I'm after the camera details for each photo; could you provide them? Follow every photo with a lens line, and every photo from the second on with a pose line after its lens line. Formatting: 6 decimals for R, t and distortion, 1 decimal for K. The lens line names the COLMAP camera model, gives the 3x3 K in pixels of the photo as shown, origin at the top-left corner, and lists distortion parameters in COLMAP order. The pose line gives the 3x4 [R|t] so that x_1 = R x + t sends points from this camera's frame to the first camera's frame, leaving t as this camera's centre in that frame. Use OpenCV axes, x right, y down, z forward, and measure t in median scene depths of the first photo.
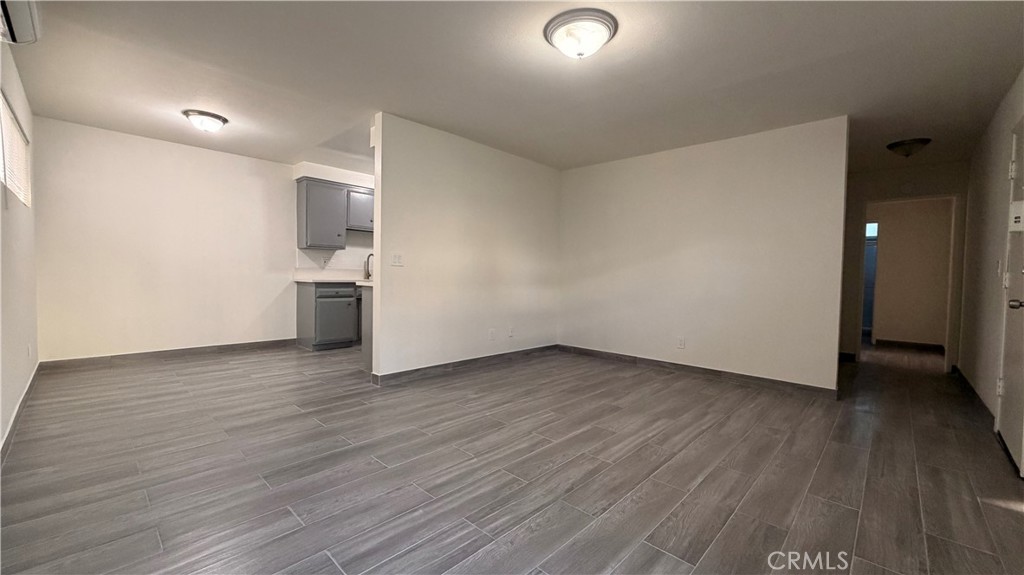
lens RADIAL K [[408.7, 0, 507.0], [0, 408.7, 286.2], [0, 0, 1]] dist [0.000874, 0.000264]
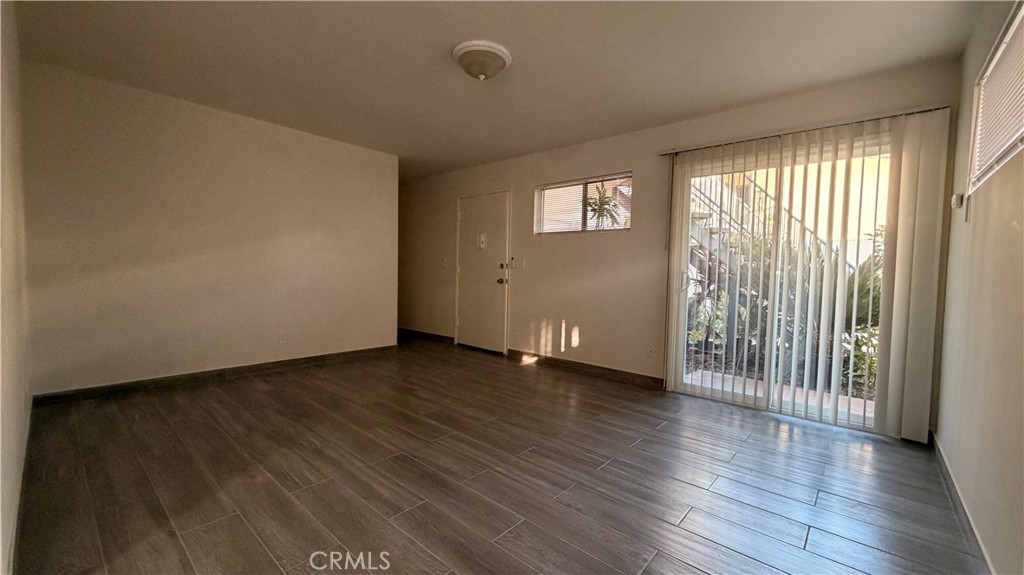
lens RADIAL K [[408.7, 0, 510.2], [0, 408.7, 289.8], [0, 0, 1]] dist [0.000874, 0.000264]
pose [[-0.039327, -0.070472, 0.996738, -0.756344], [0.005647, 0.997478, 0.070748, -0.050289], [-0.999210, 0.008411, -0.038830, 0.747226]]
